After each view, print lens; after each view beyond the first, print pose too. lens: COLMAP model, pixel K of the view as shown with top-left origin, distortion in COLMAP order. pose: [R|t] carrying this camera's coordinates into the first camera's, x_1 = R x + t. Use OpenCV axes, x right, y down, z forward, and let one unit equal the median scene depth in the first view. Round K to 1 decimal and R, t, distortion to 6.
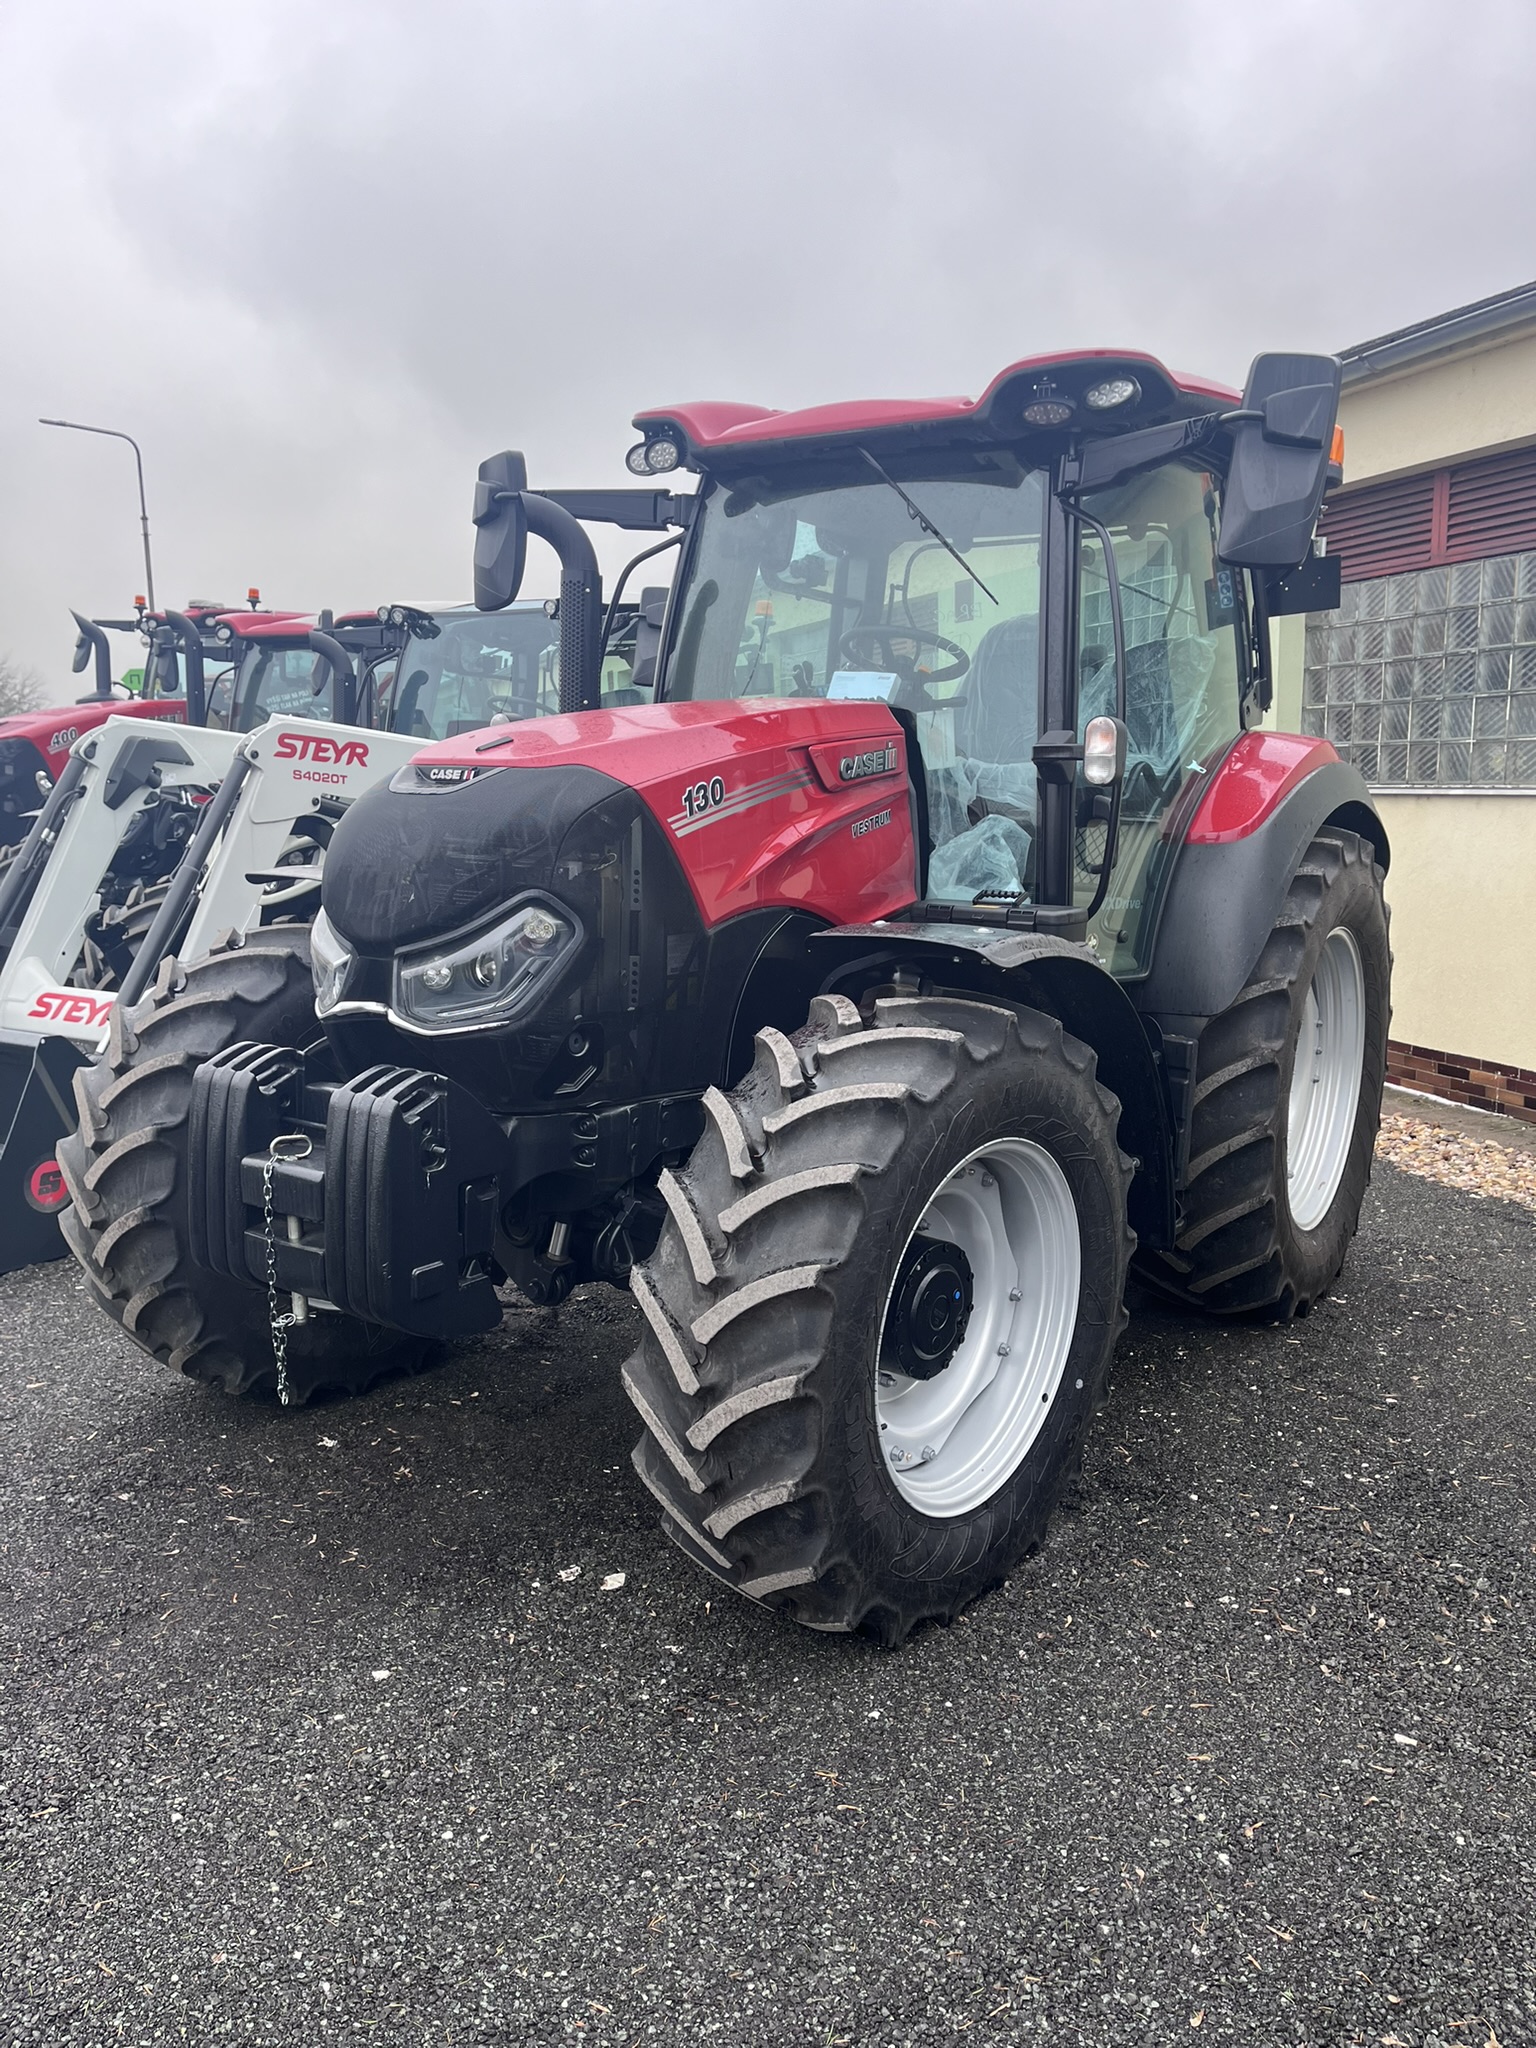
lens RADIAL K [[1526.1, 0, 774.1], [0, 1526.1, 1036.1], [0, 0, 1]] dist [0.045355, -0.007785]
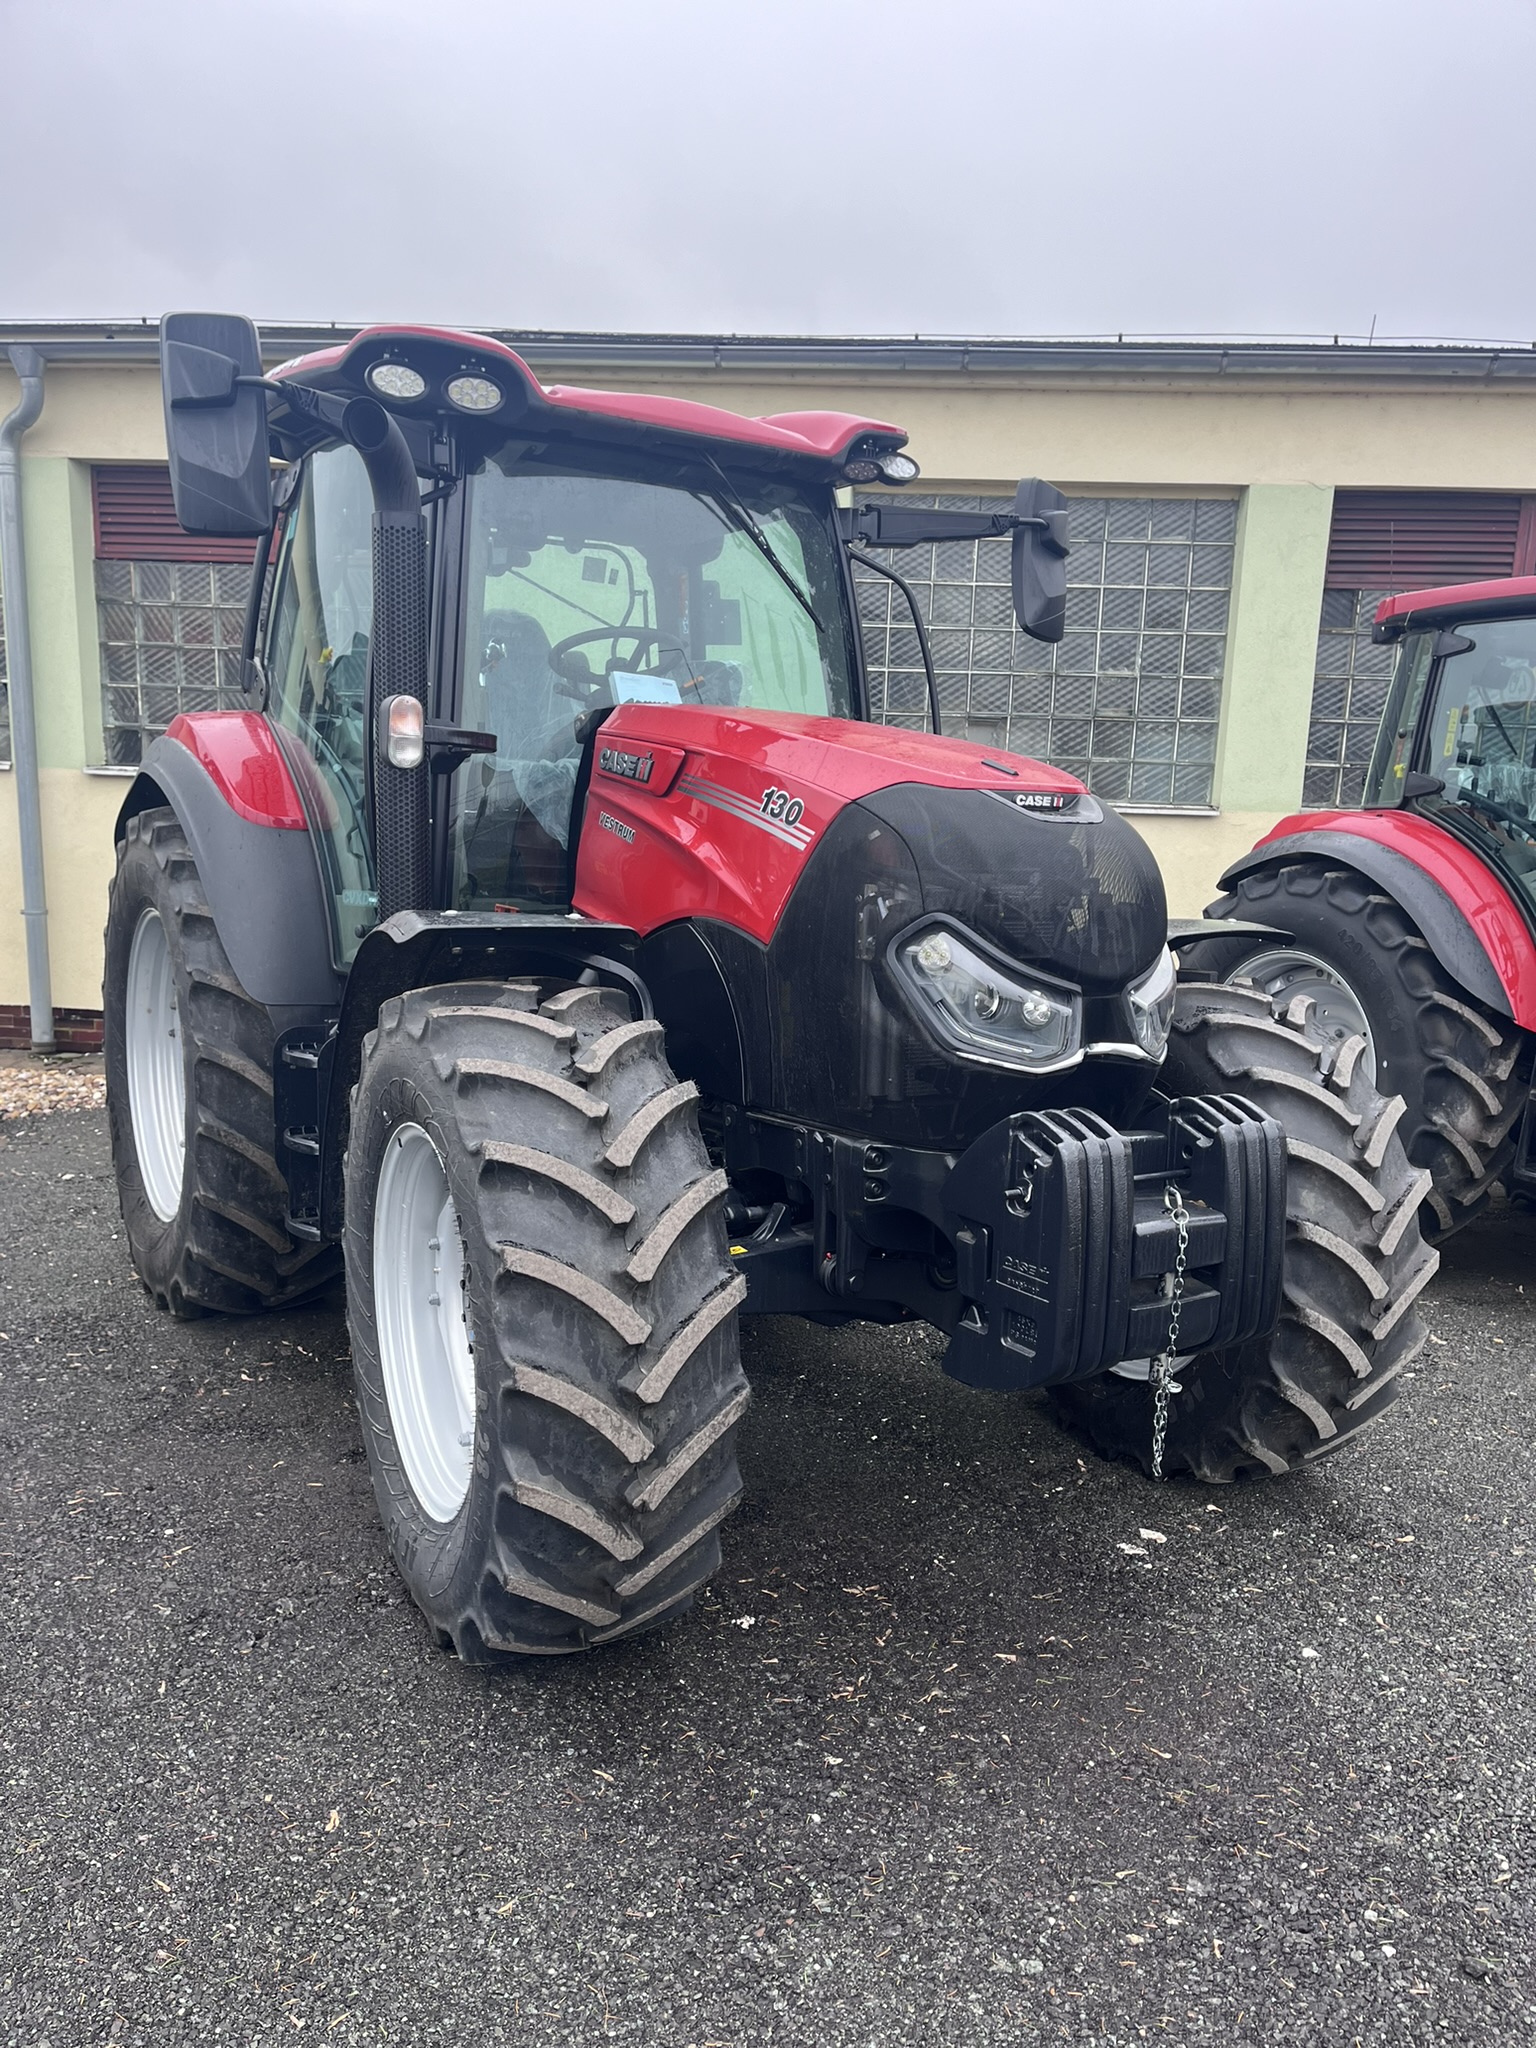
lens RADIAL K [[1526.1, 0, 774.1], [0, 1526.1, 1036.1], [0, 0, 1]] dist [0.045355, -0.007785]
pose [[0.403714, -0.129794, 0.905632, -1.083877], [0.109932, 0.989595, 0.092822, -0.123286], [-0.908256, 0.062084, 0.413782, 0.710592]]
